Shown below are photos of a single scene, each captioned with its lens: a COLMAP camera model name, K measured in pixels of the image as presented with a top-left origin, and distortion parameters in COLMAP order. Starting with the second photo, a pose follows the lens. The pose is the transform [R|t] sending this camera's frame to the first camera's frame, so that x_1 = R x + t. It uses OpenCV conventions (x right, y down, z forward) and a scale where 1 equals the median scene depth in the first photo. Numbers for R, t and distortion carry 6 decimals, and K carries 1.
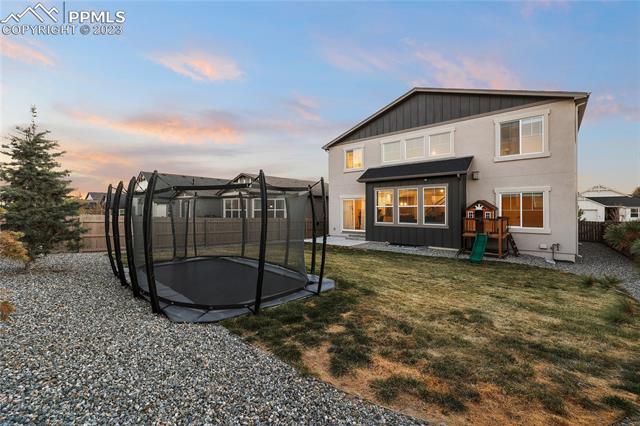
lens RADIAL K [[271.3, 0, 319.1], [0, 271.3, 210.2], [0, 0, 1]] dist [0.001479, 0.000685]
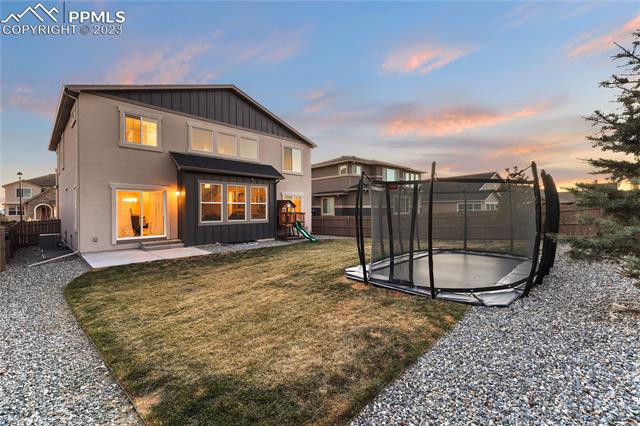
lens RADIAL K [[271.3, 0, 319.1], [0, 271.3, 210.2], [0, 0, 1]] dist [0.001479, 0.000685]
pose [[0.032131, -0.007714, 0.999454, -0.673320], [0.001467, 0.999970, 0.007670, 0.004126], [-0.999483, 0.001219, 0.032141, 0.684227]]
